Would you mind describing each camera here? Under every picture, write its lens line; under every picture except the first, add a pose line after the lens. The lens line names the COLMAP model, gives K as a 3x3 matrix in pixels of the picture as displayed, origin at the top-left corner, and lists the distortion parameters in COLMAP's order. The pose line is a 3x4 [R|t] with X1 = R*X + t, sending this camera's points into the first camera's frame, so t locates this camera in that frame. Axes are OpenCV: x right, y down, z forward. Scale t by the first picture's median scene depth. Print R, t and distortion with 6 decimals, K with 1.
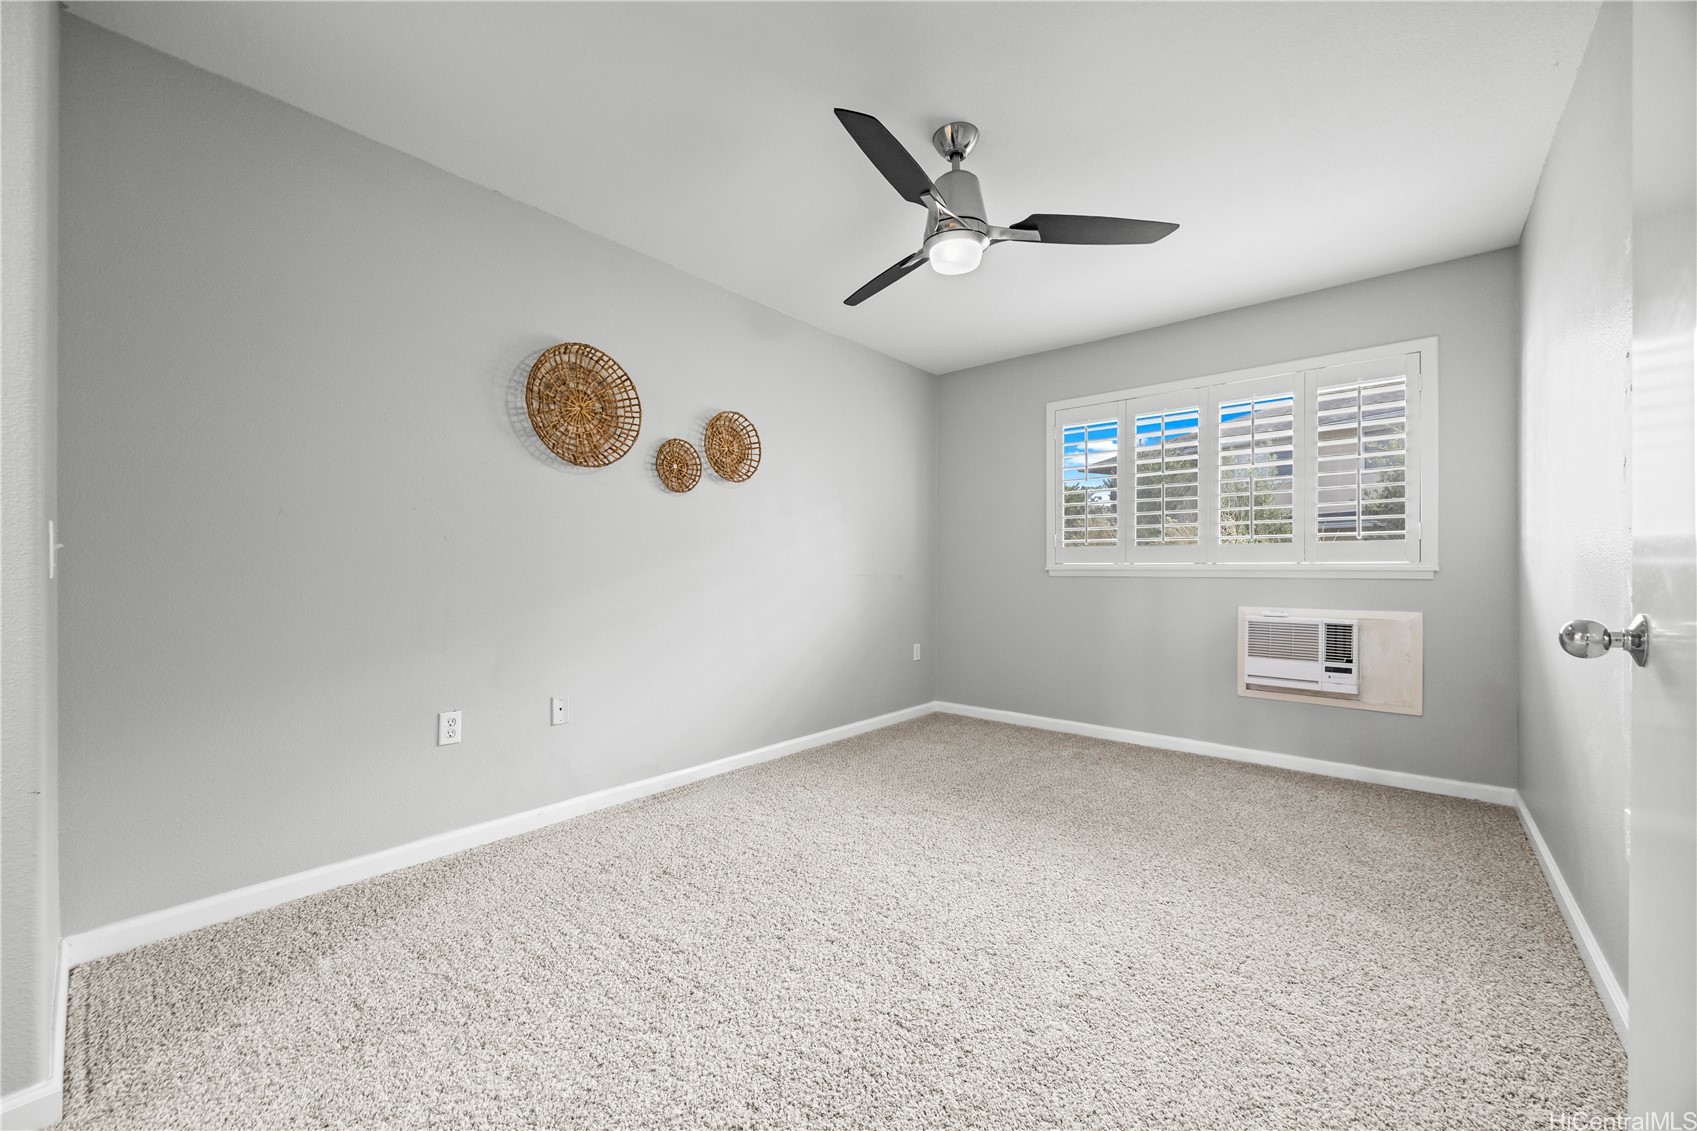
lens RADIAL K [[648.4, 0, 840.2], [0, 648.4, 559.0], [0, 0, 1]] dist [-0.009311, 0.000588]
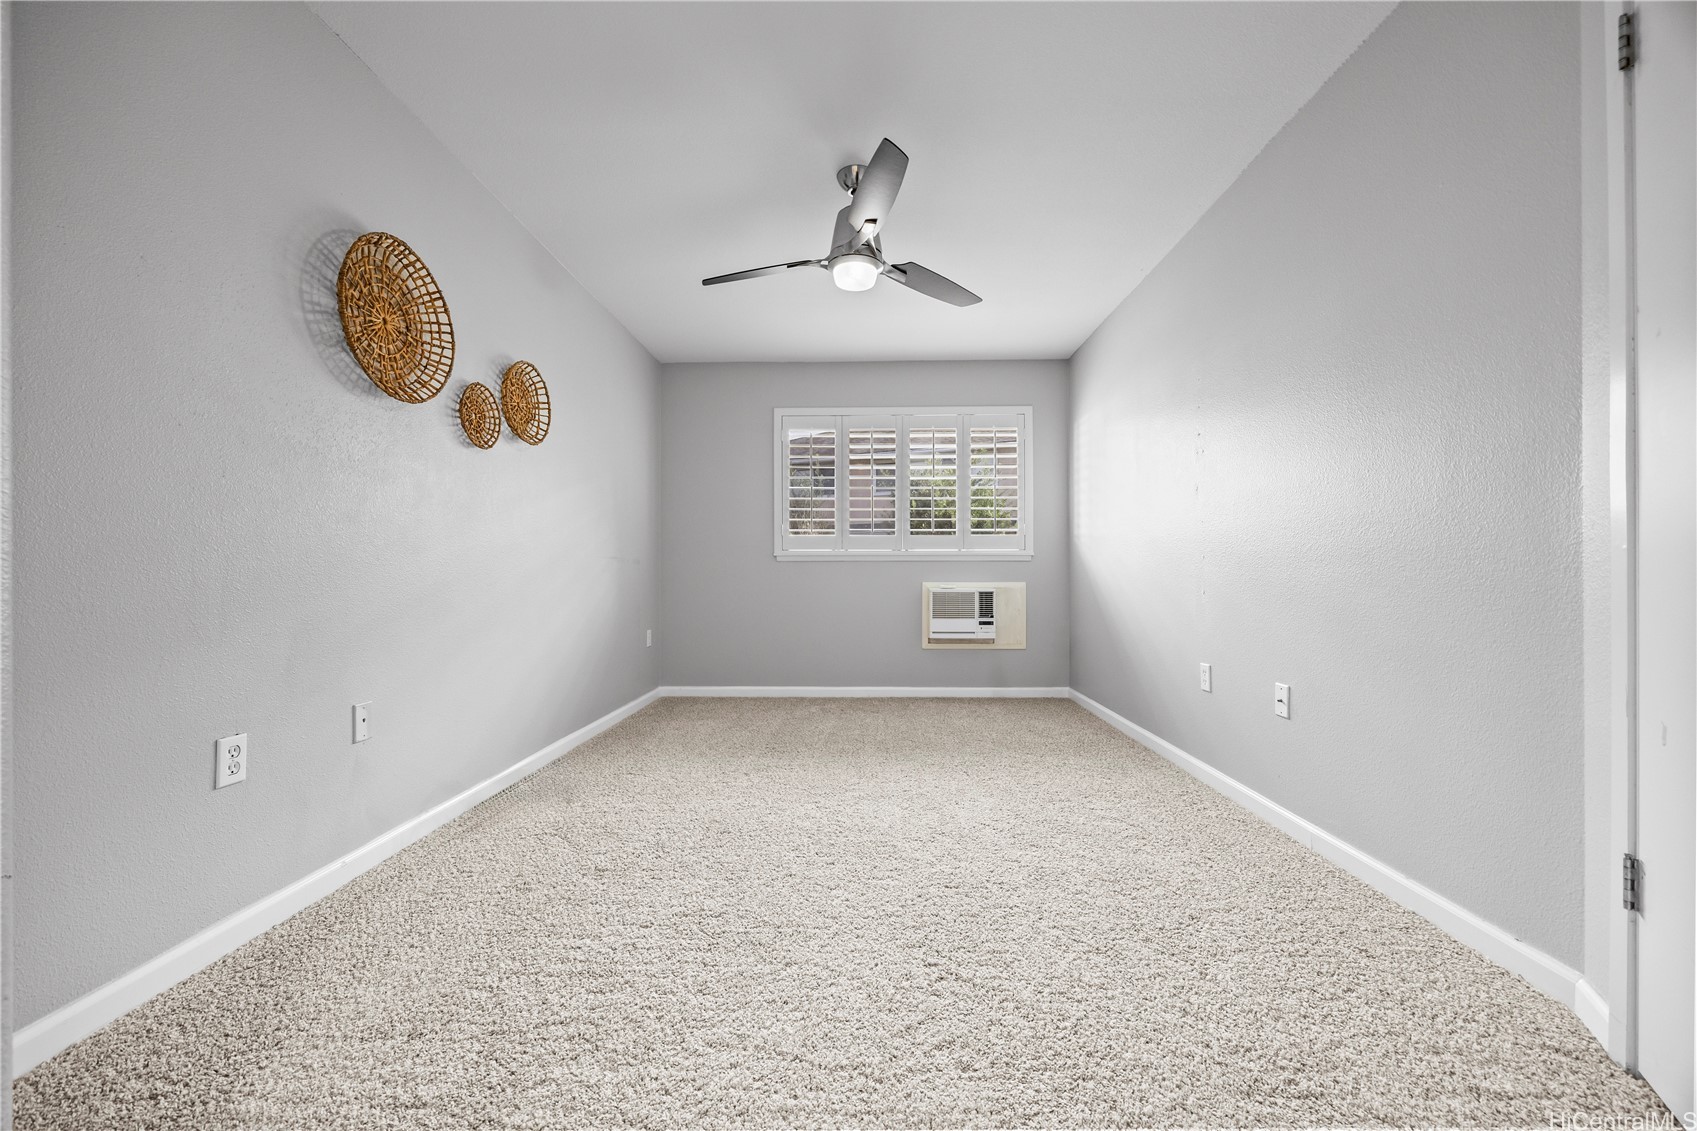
lens RADIAL K [[648.4, 0, 845.1], [0, 648.4, 559.0], [0, 0, 1]] dist [-0.009311, 0.000588]
pose [[0.775687, 0.010253, 0.631035, -0.436888], [-0.007891, 0.999947, -0.006548, 0.043575], [-0.631069, 0.000100, 0.775727, 0.070630]]
